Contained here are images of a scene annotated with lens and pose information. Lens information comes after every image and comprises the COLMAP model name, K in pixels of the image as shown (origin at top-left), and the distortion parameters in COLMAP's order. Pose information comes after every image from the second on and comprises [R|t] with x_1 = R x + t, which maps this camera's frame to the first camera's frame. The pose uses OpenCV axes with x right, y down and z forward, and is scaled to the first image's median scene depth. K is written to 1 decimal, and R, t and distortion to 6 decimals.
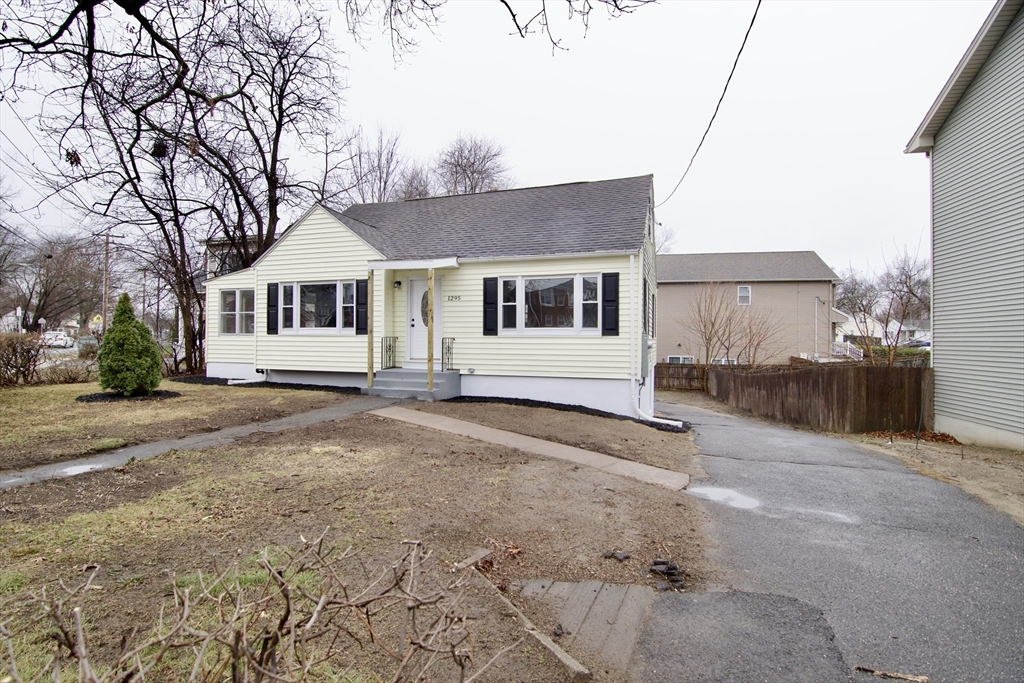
lens RADIAL K [[494.8, 0, 511.0], [0, 494.8, 338.3], [0, 0, 1]] dist [-0.000927, -0.012481]
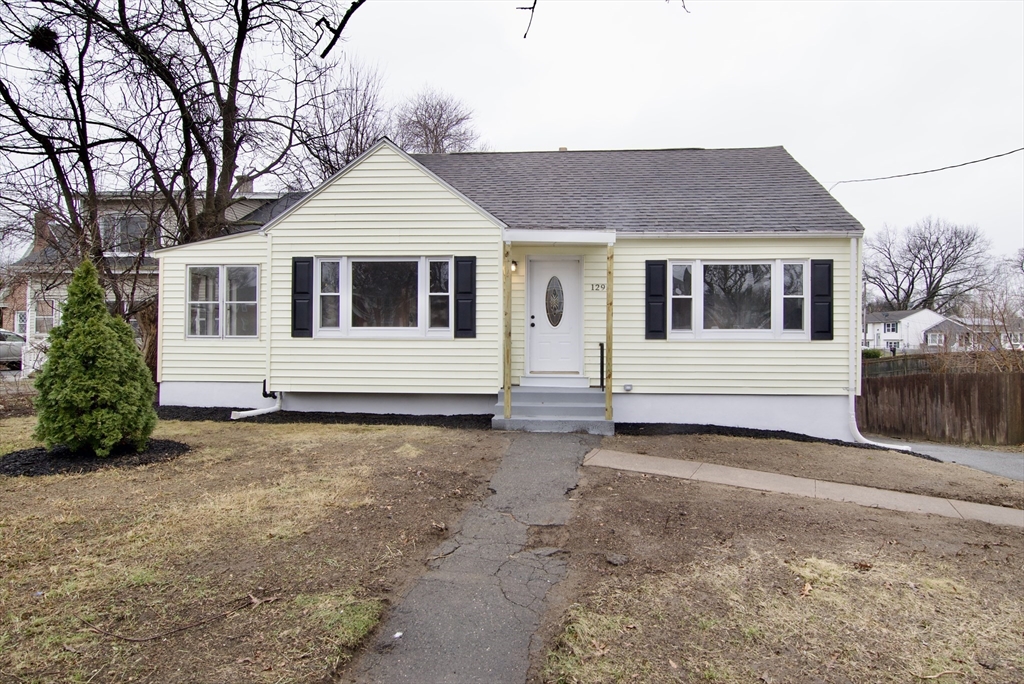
lens RADIAL K [[548.2, 0, 577.4], [0, 548.2, 336.7], [0, 0, 1]] dist [-0.014544, -0.001876]
pose [[0.962801, 0.000212, 0.270212, -0.350186], [0.000271, 0.999998, -0.001750, -0.007827], [-0.270212, 0.001759, 0.962799, 0.236509]]
